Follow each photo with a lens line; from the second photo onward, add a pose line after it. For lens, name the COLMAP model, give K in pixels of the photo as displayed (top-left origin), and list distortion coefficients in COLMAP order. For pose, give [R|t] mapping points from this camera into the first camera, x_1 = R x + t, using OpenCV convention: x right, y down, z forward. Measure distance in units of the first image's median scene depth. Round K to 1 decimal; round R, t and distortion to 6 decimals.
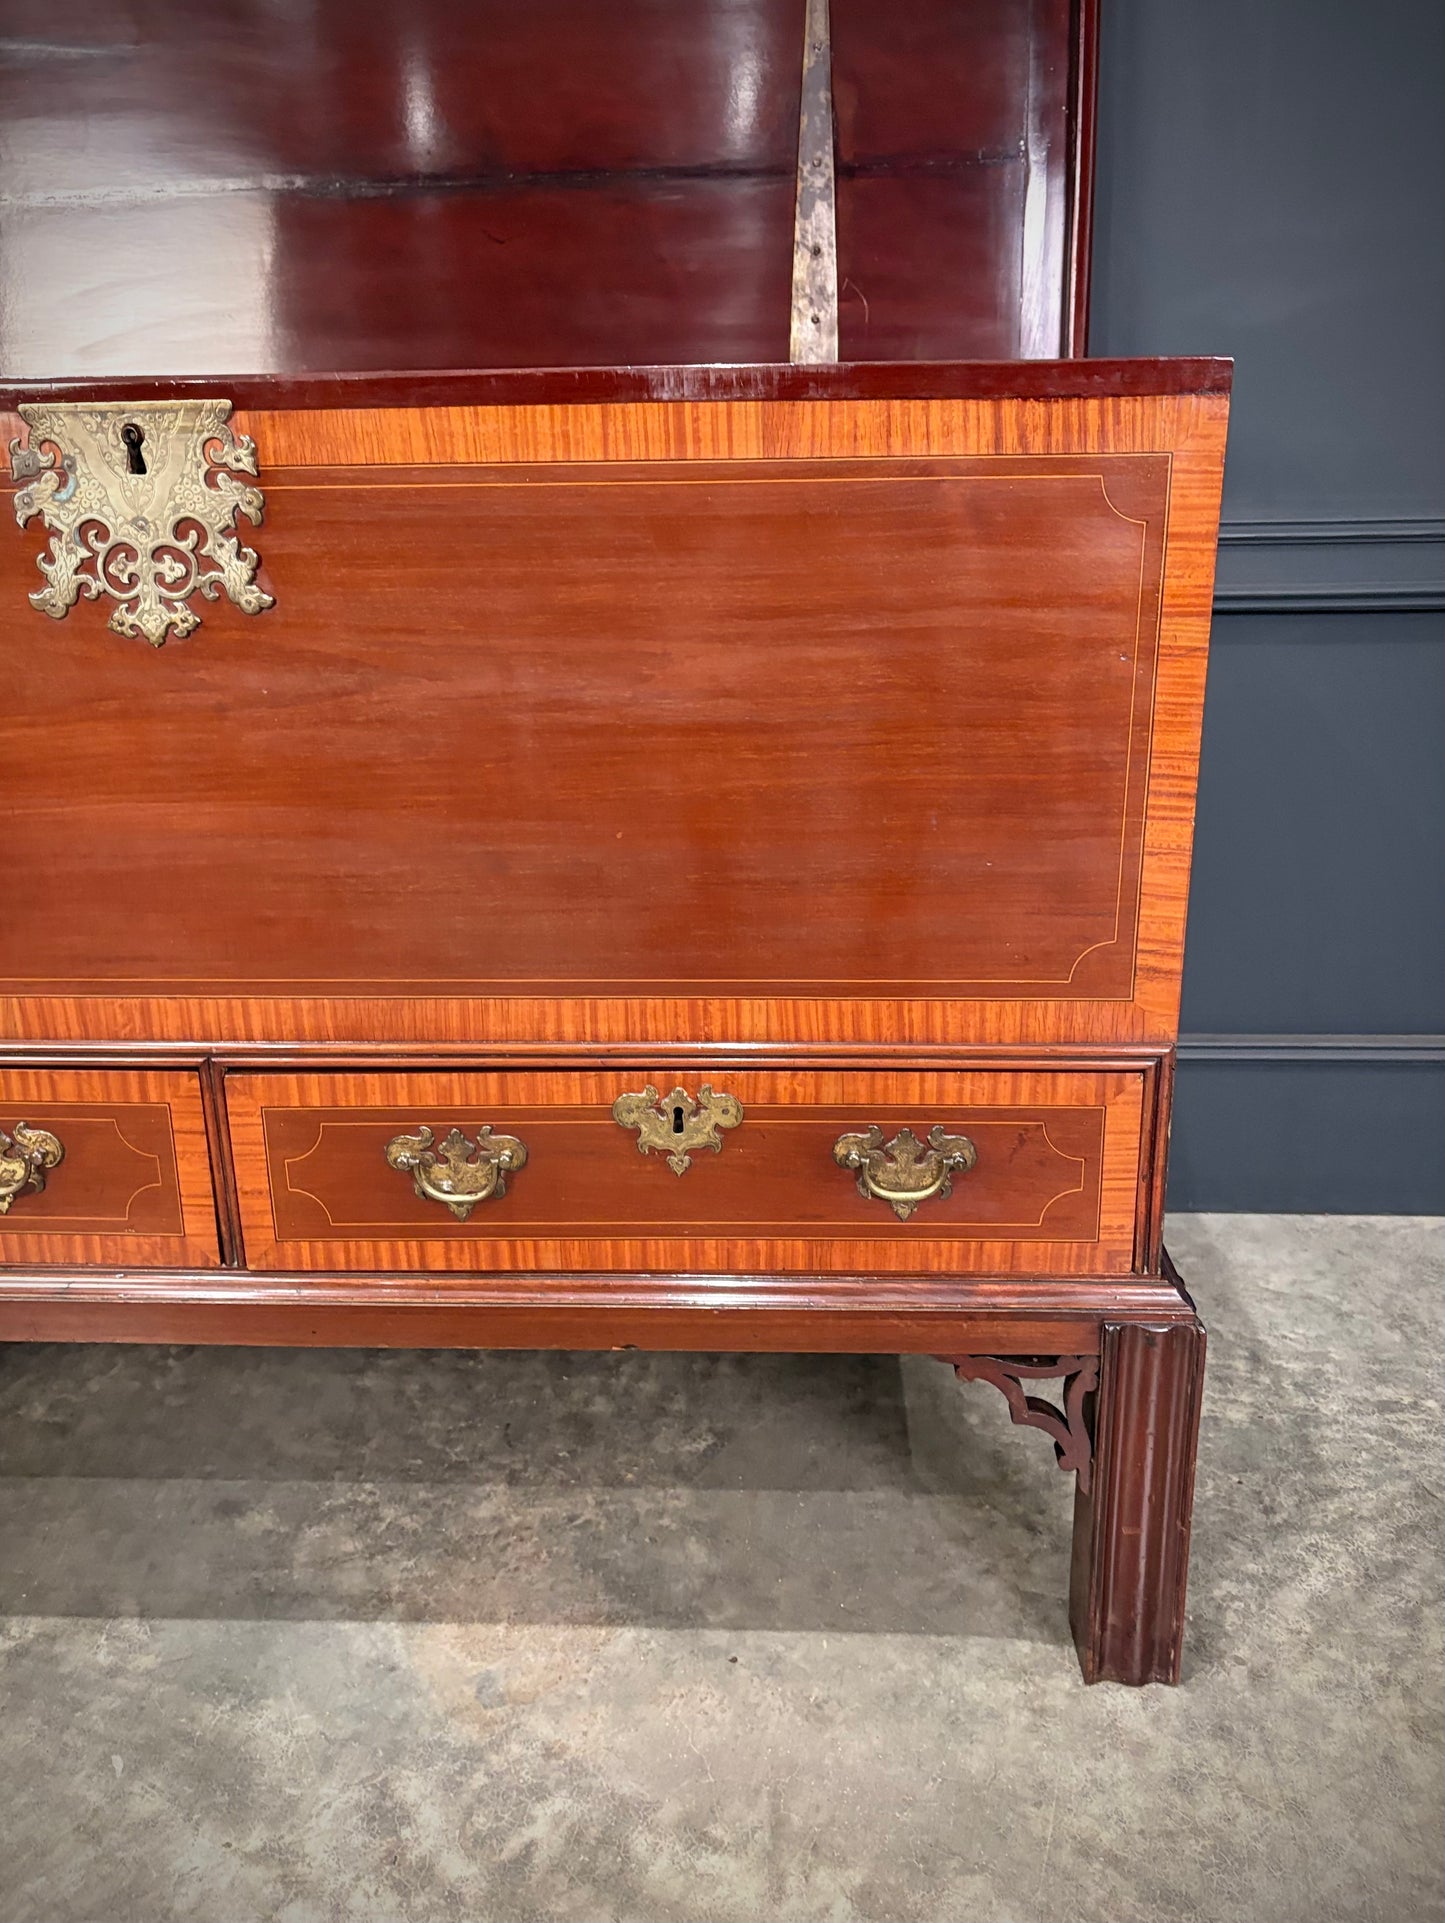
lens RADIAL K [[1505.9, 0, 725.7], [0, 1505.9, 937.1], [0, 0, 1]] dist [-0.002658, 0.002839]
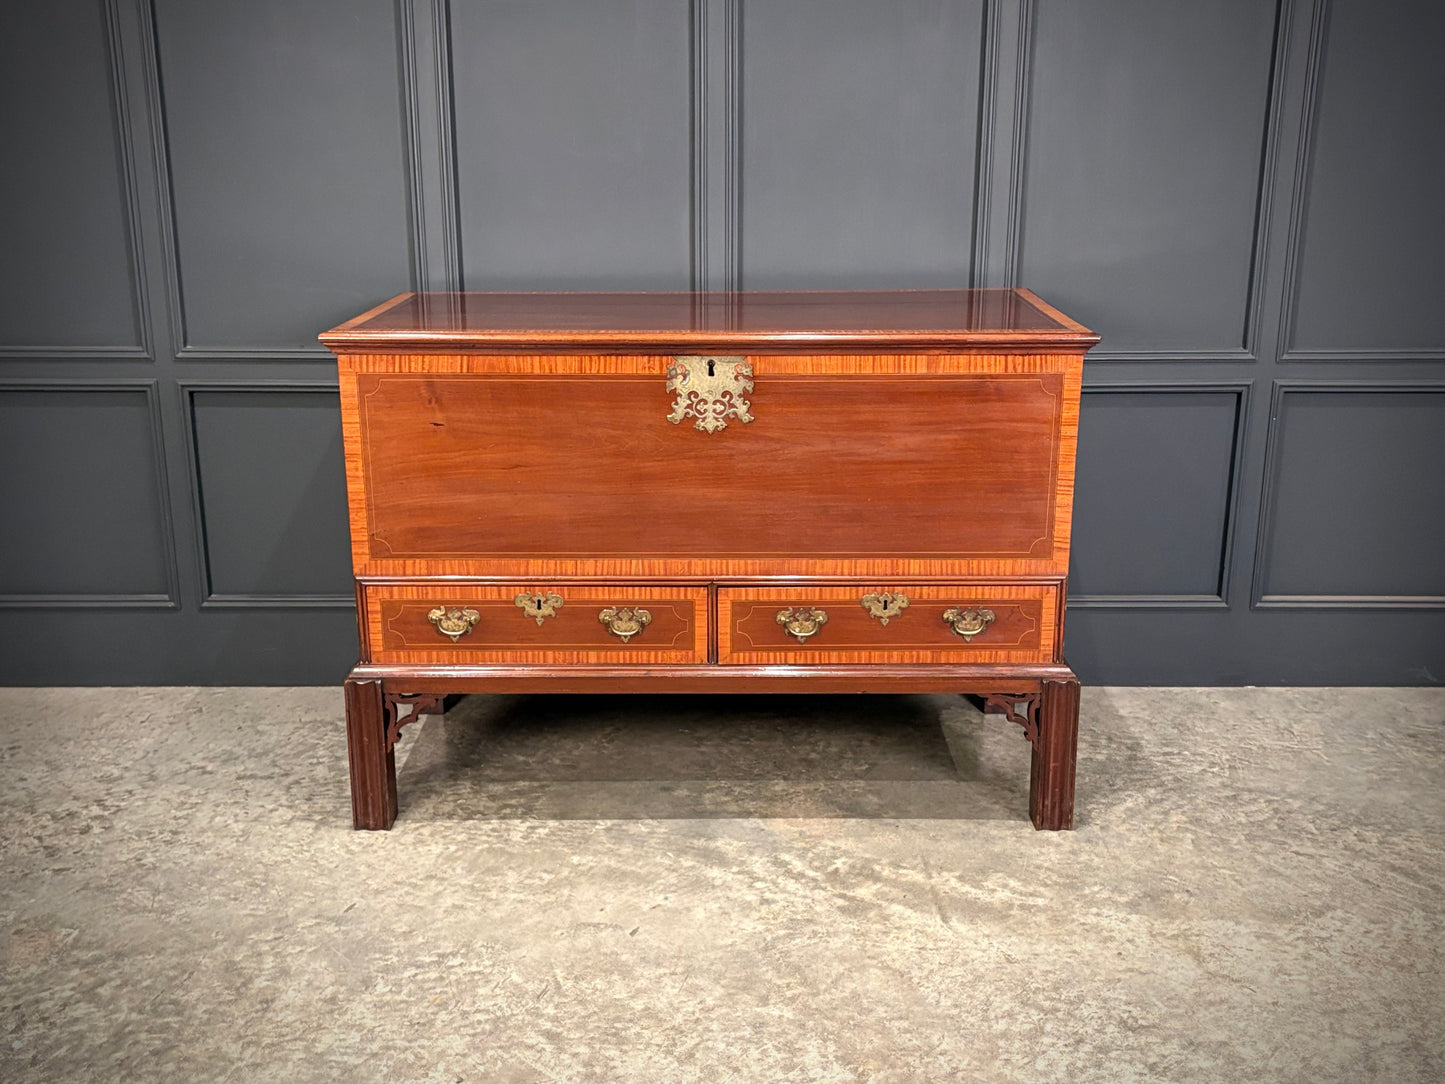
lens RADIAL K [[1478.7, 0, 722.5], [0, 1478.7, 542.0], [0, 0, 1]] dist [0.019375, -0.025231]
pose [[0.998848, -0.000848, 0.047979, -0.427083], [0.002106, 0.999655, -0.026168, 0.073737], [-0.047940, 0.026239, 0.998506, -1.547109]]
